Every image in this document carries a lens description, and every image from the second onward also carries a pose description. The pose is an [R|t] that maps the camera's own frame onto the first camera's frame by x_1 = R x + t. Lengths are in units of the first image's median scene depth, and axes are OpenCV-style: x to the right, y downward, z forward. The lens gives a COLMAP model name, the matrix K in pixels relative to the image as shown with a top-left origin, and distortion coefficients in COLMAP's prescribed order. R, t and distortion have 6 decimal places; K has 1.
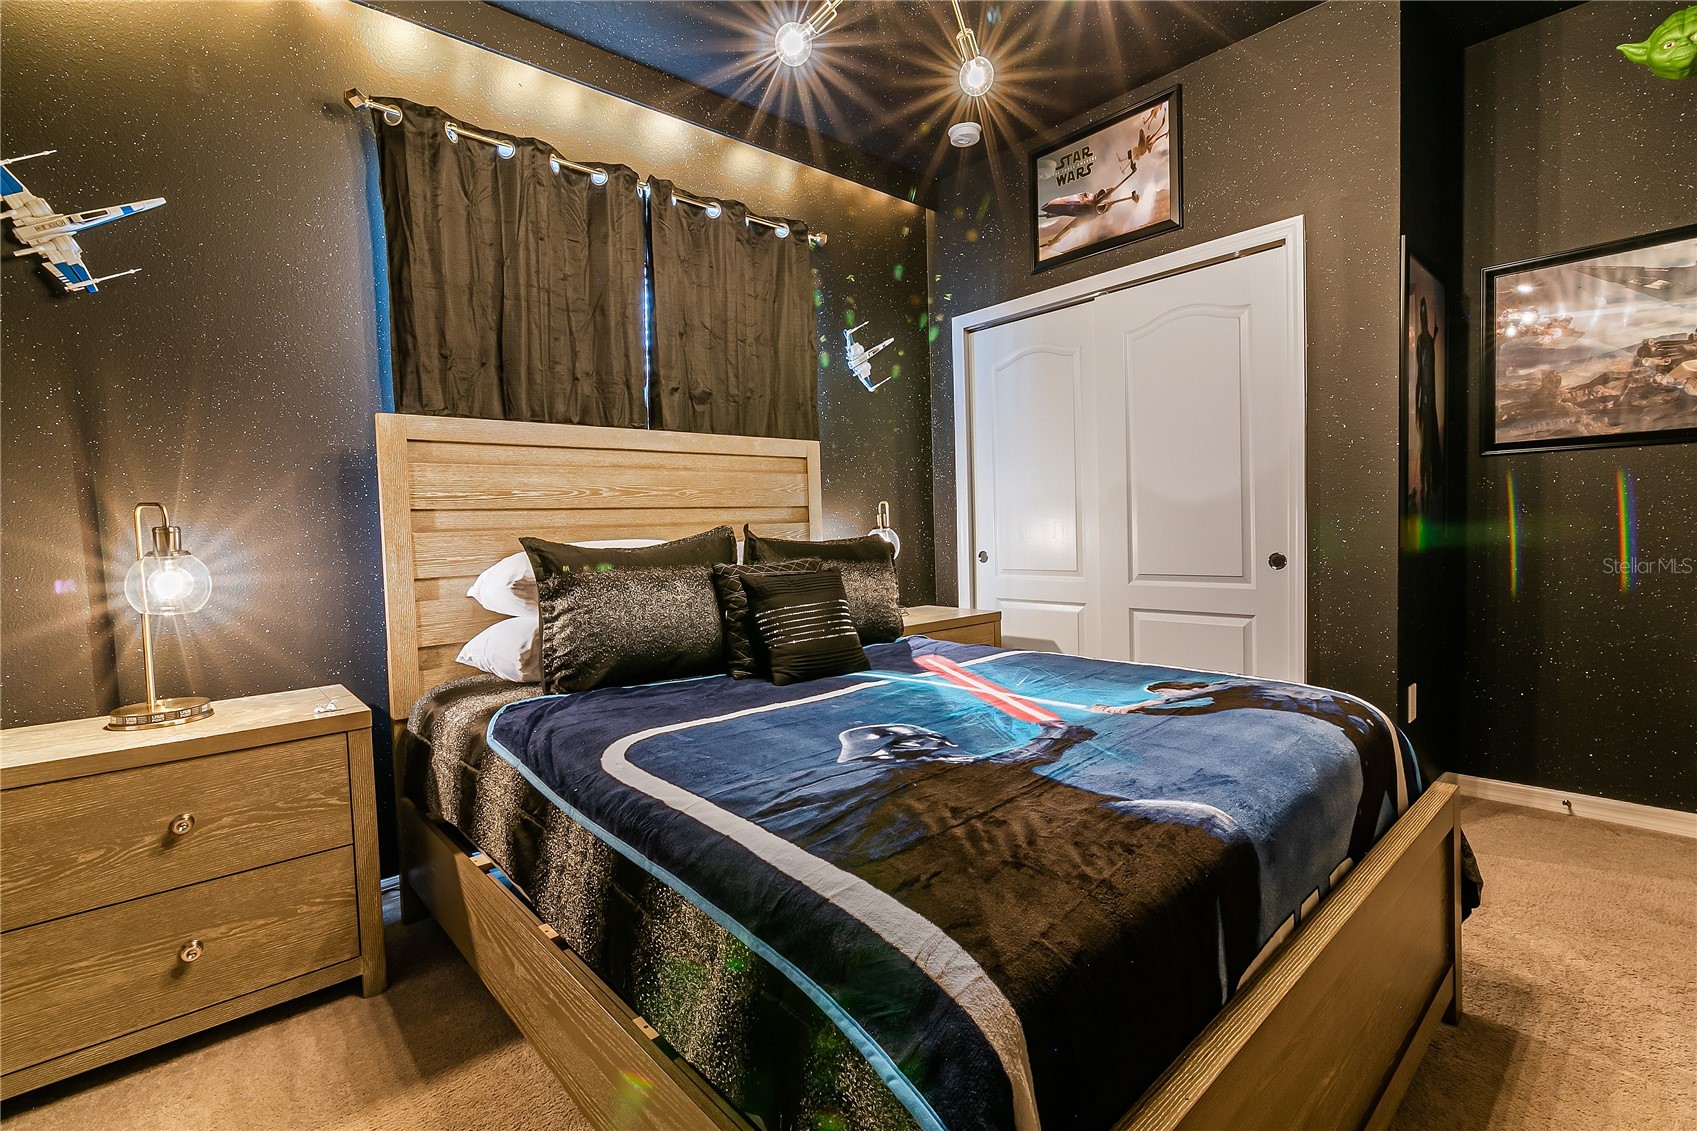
lens RADIAL K [[771.3, 0, 845.0], [0, 771.3, 560.5], [0, 0, 1]] dist [0.000695, -0.000964]
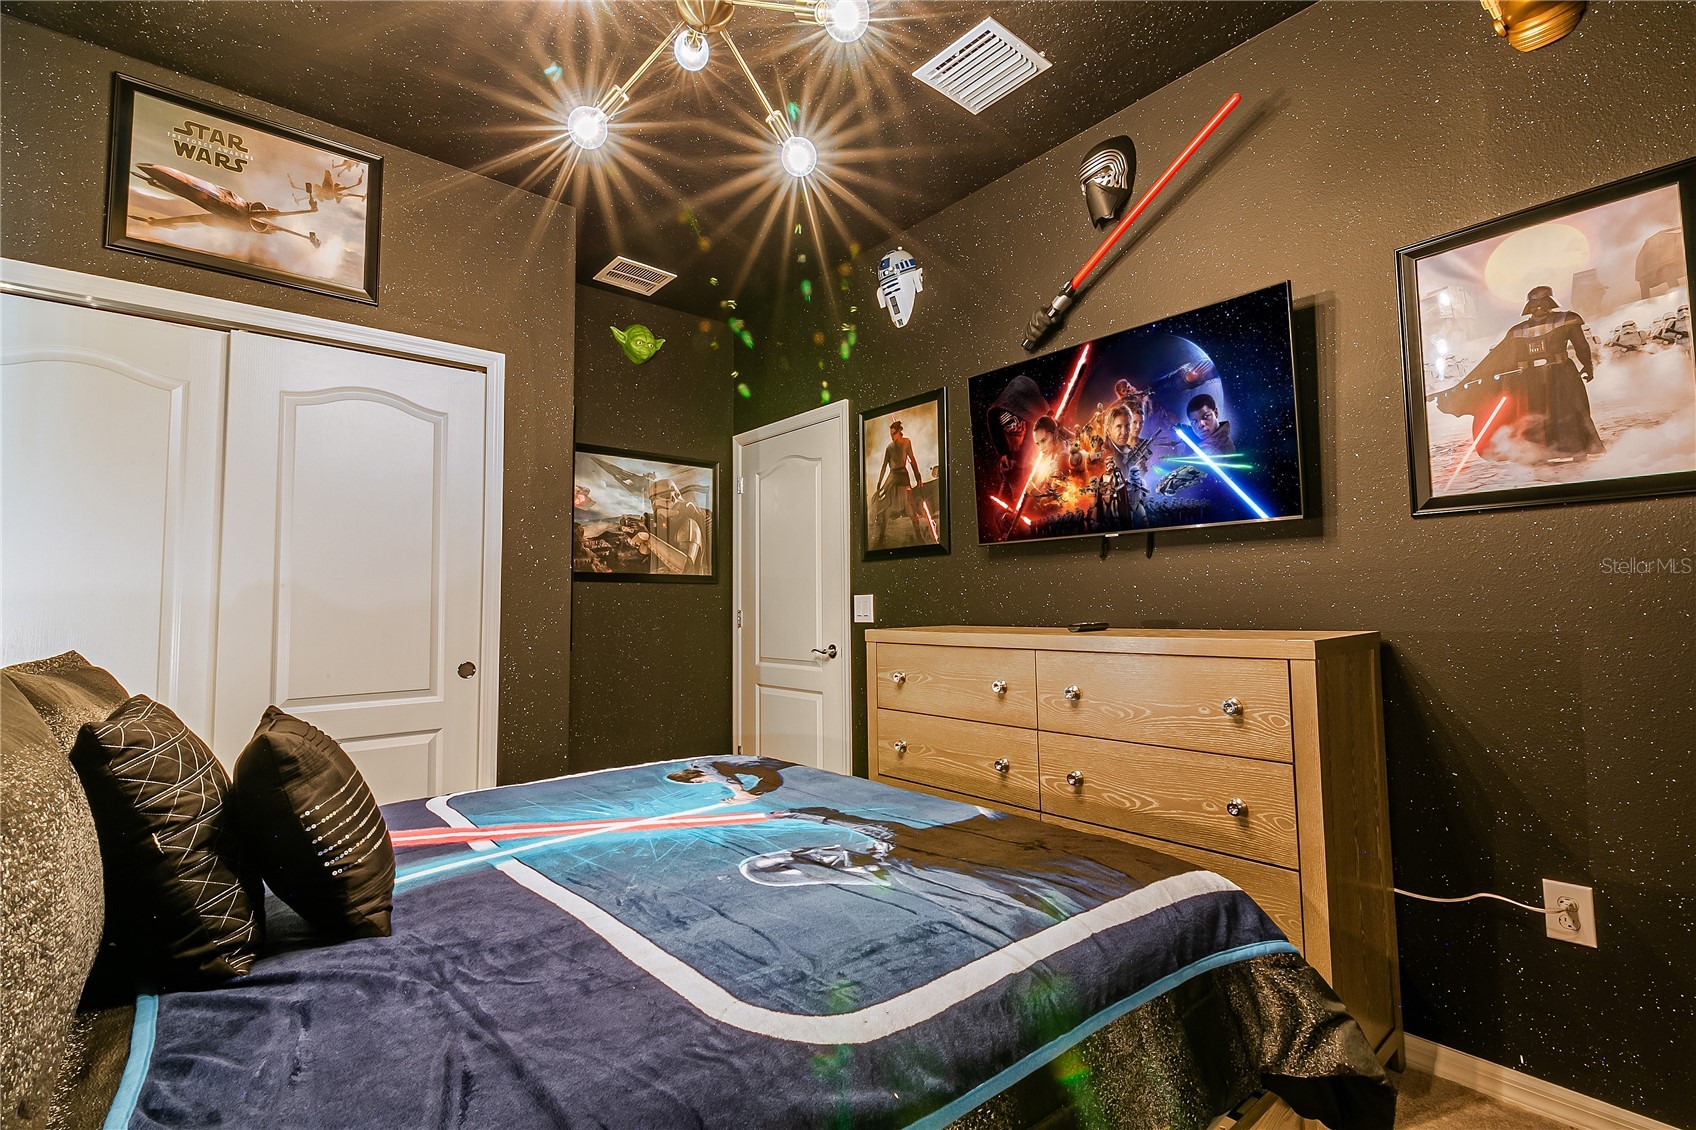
lens RADIAL K [[770.9, 0, 843.7], [0, 770.9, 561.2], [0, 0, 1]] dist [0.000695, -0.000964]
pose [[0.022783, 0.094643, 0.995251, -0.817047], [0.057771, 0.993721, -0.095820, -0.028194], [-0.998070, 0.059680, 0.017173, 0.876624]]
